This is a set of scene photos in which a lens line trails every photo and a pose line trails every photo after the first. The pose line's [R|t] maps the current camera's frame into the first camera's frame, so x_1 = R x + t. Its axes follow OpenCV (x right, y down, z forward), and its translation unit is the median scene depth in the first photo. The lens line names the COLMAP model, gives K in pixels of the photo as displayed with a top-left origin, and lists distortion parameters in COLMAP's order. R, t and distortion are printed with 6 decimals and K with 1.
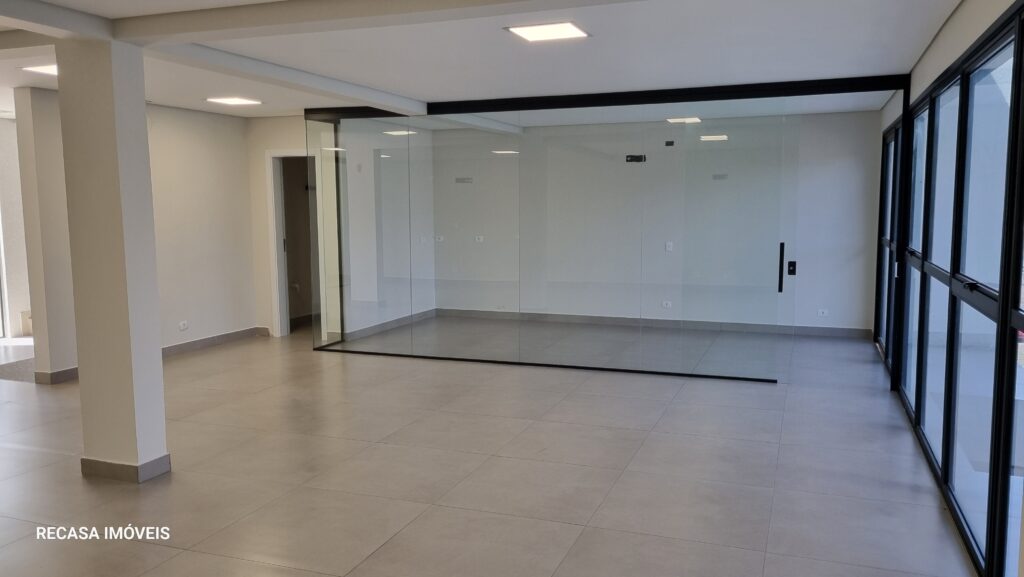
lens RADIAL K [[775.5, 0, 512.9], [0, 775.5, 287.4], [0, 0, 1]] dist [0.012614, 0.003044]
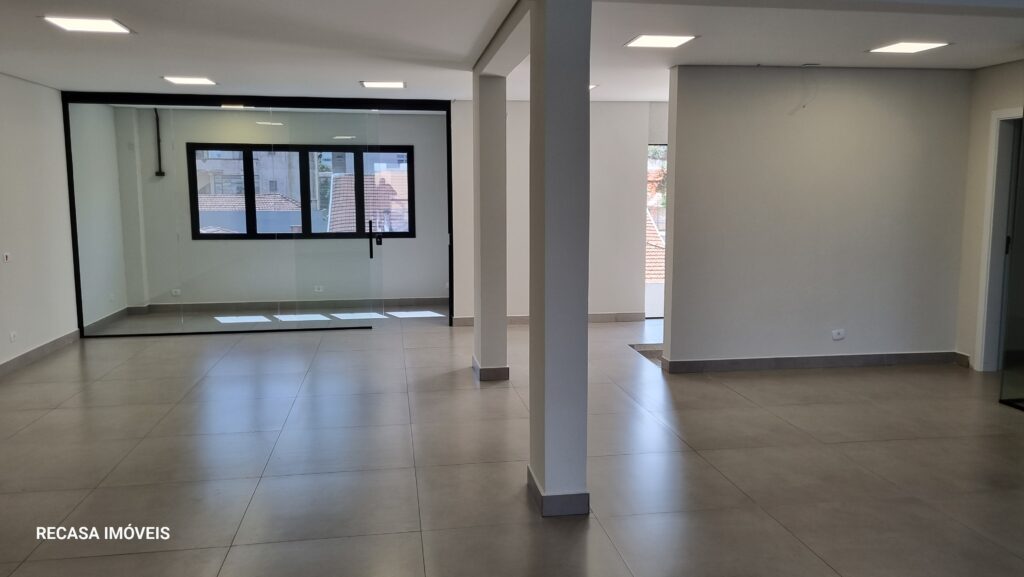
lens RADIAL K [[775.5, 0, 512.1], [0, 775.5, 289.0], [0, 0, 1]] dist [0.012614, 0.003044]
pose [[0.495085, 0.116547, -0.860992, 0.109177], [-0.094963, 0.992284, 0.079714, -0.031660], [0.863639, 0.042297, 0.502333, 0.282237]]
